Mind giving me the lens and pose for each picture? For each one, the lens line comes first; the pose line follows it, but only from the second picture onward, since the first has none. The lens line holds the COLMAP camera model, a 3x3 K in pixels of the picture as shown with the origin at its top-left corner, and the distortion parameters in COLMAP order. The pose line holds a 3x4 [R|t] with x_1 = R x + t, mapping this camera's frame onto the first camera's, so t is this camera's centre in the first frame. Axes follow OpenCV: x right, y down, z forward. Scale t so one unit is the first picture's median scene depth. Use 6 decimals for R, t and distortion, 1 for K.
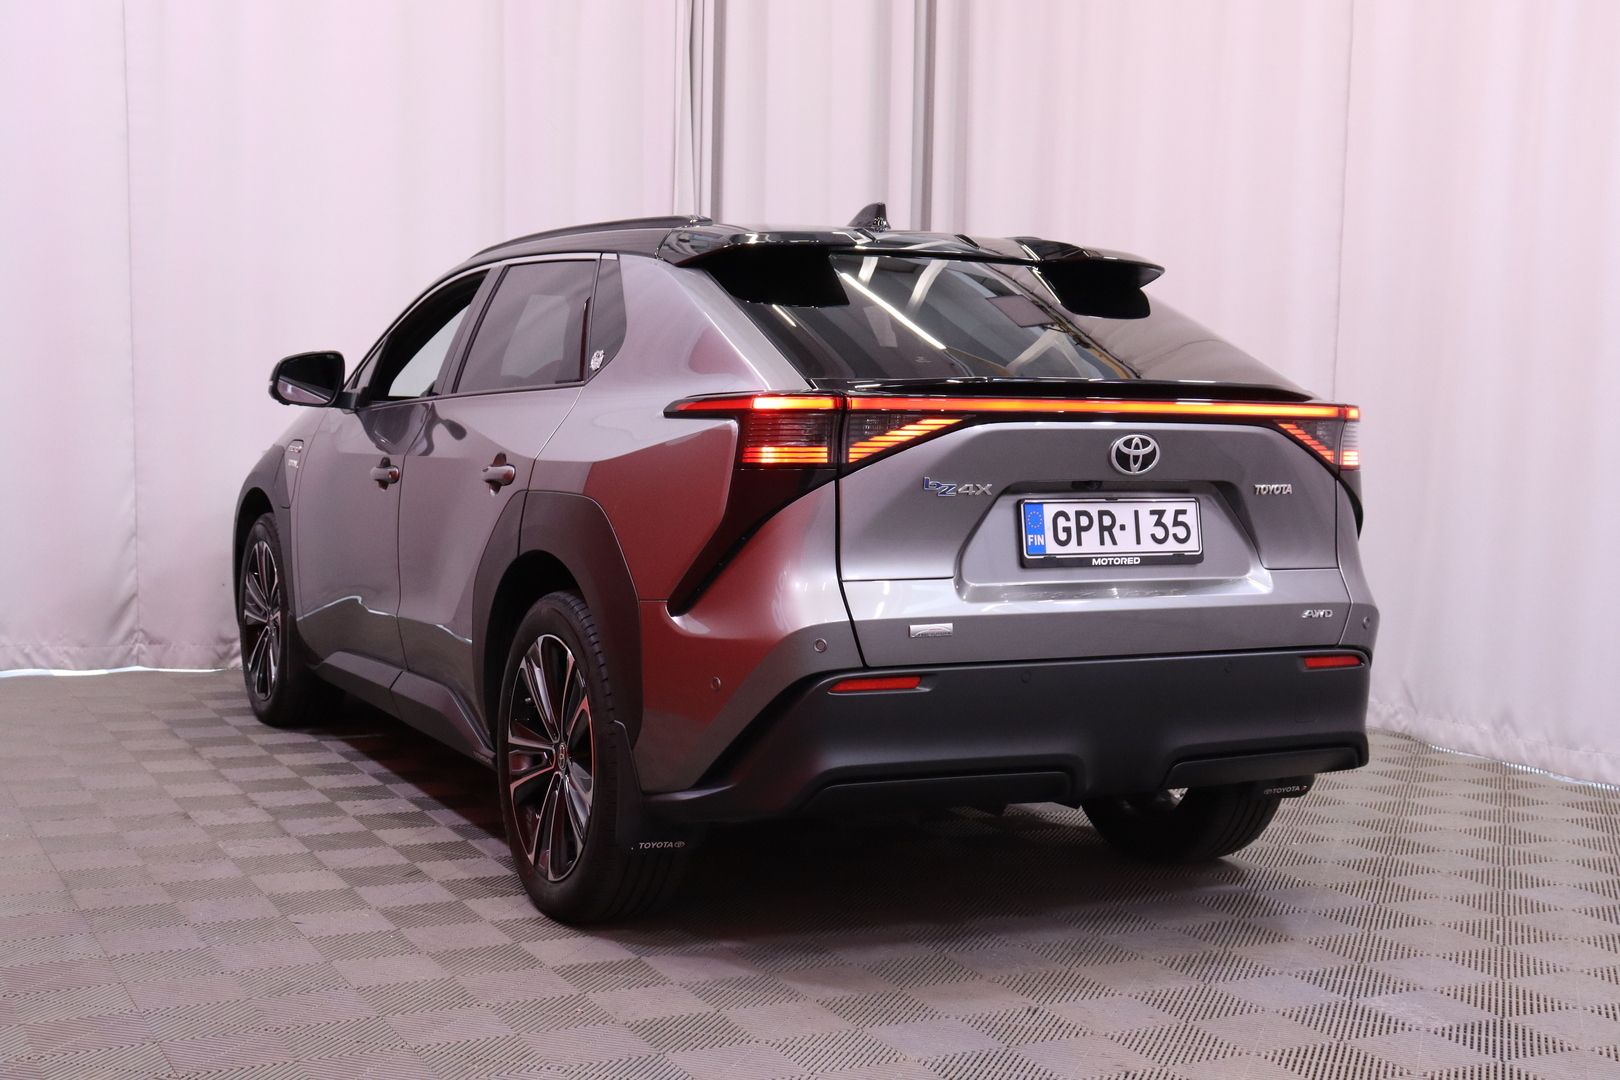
lens RADIAL K [[2159.9, 0, 812.9], [0, 2159.9, 544.6], [0, 0, 1]] dist [-0.036917, 0.000000]
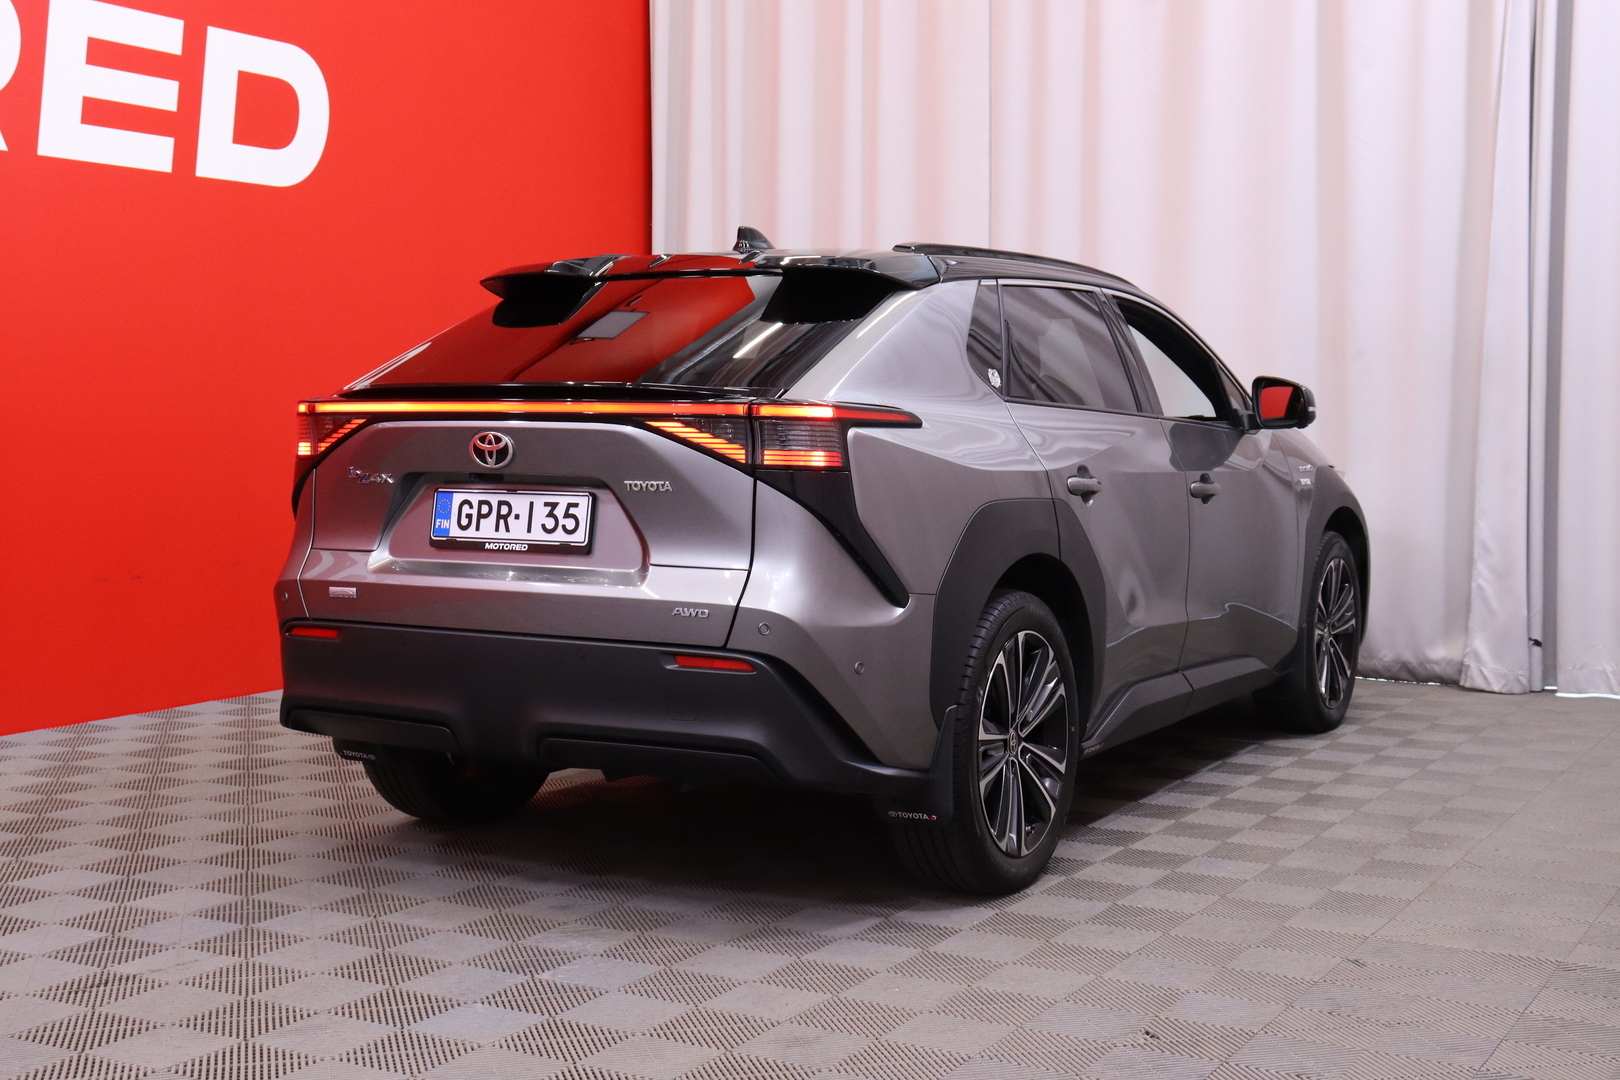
lens RADIAL K [[2085.7, 0, 807.6], [0, 2085.7, 511.6], [0, 0, 1]] dist [-0.021099, 0.000000]
pose [[0.550295, 0.025253, -0.834588, 1.122235], [-0.052486, 0.998612, -0.004391, -0.013769], [0.833319, 0.046221, 0.550857, 0.542564]]
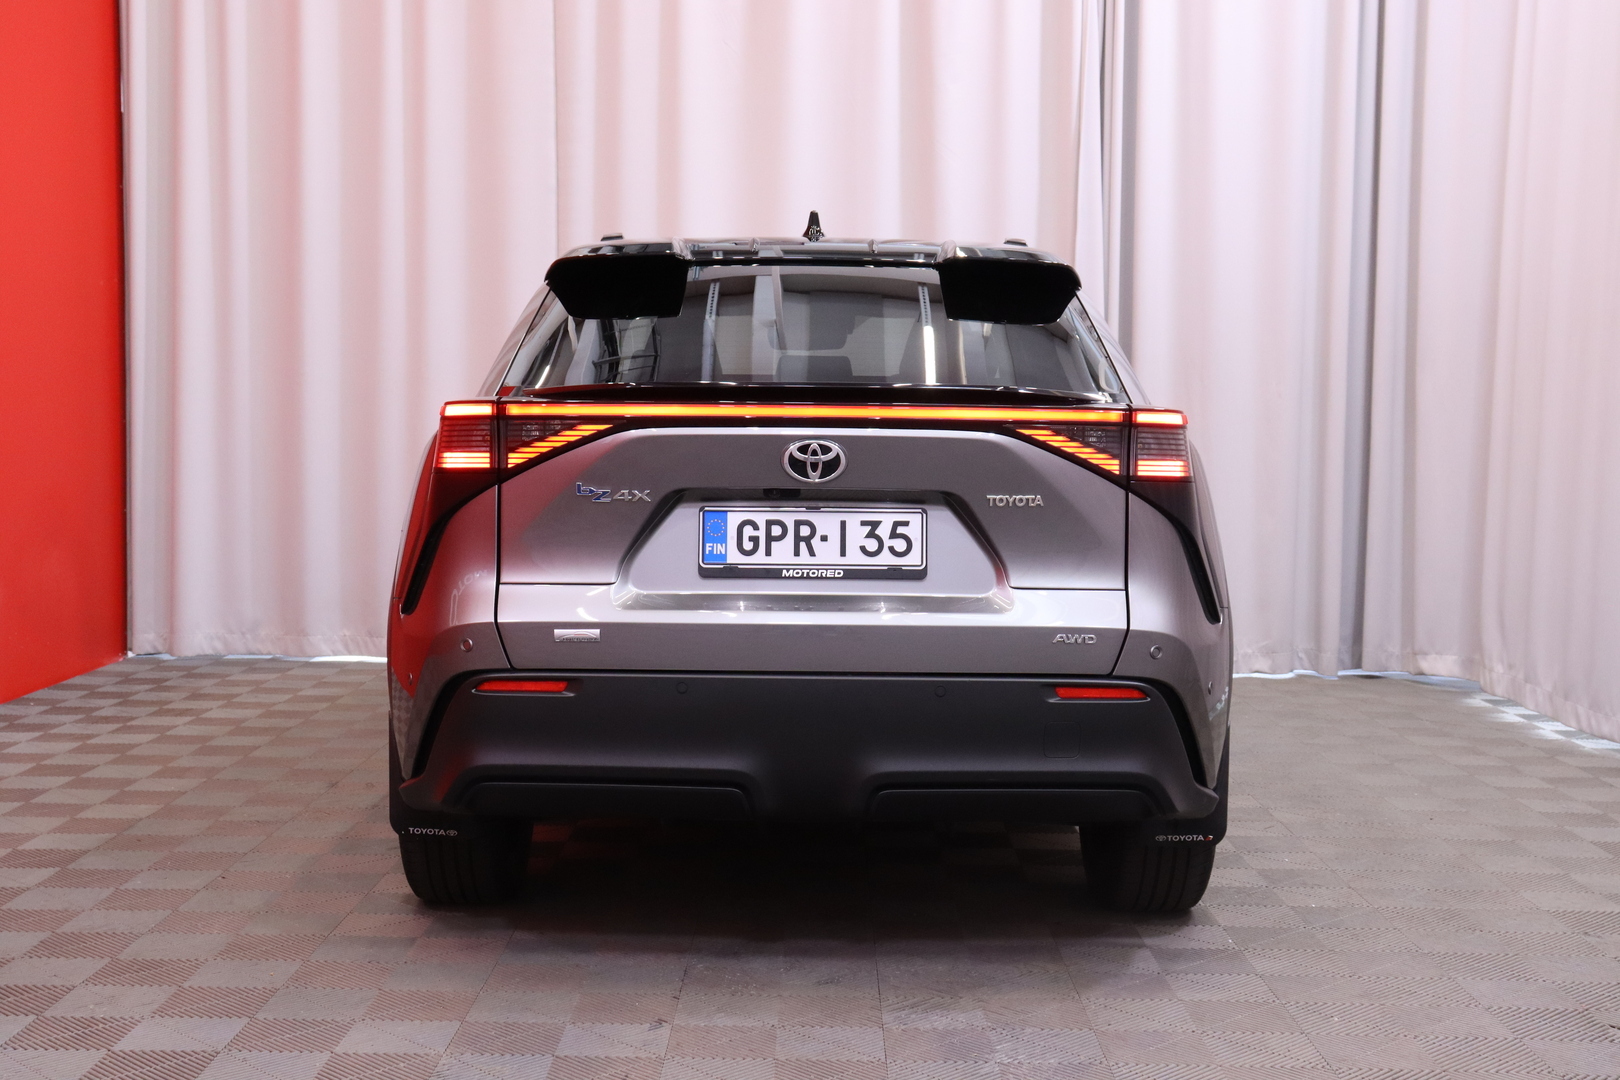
lens RADIAL K [[2085.7, 0, 813.0], [0, 2085.7, 535.3], [0, 0, 1]] dist [-0.021099, 0.000000]
pose [[0.891072, 0.017947, -0.453506, 0.561937], [-0.025825, 0.999604, -0.011184, 0.001177], [0.453126, 0.021678, 0.891183, 0.178338]]
